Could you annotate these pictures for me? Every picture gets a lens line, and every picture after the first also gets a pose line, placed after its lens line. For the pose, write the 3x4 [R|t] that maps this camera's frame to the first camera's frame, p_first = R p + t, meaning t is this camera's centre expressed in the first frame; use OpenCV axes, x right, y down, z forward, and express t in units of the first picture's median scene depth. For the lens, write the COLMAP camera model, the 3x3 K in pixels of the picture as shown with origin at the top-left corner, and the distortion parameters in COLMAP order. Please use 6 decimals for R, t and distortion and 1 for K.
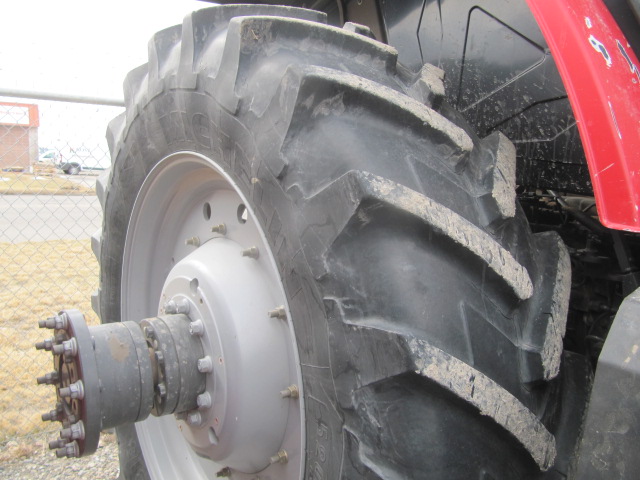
lens RADIAL K [[526.4, 0, 320.0], [0, 526.4, 240.0], [0, 0, 1]] dist [-0.039186, -0.003079]
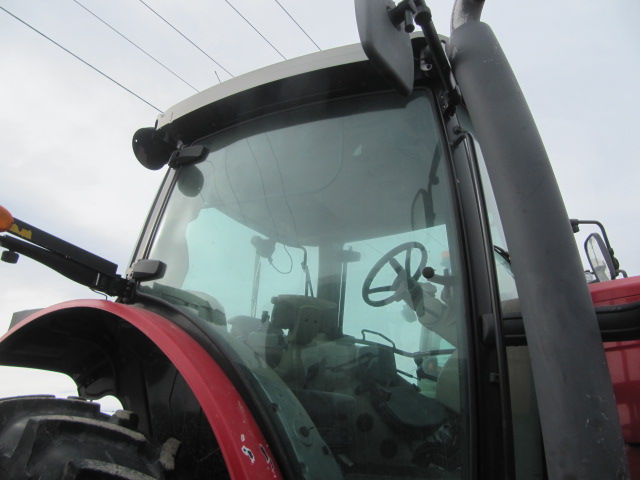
lens RADIAL K [[526.4, 0, 320.0], [0, 526.4, 240.0], [0, 0, 1]] dist [-0.039186, -0.003079]
pose [[0.923179, 0.089926, 0.373702, -0.006369], [0.114846, 0.863300, -0.491451, -0.048745], [-0.366811, 0.496616, 0.786653, -0.727735]]
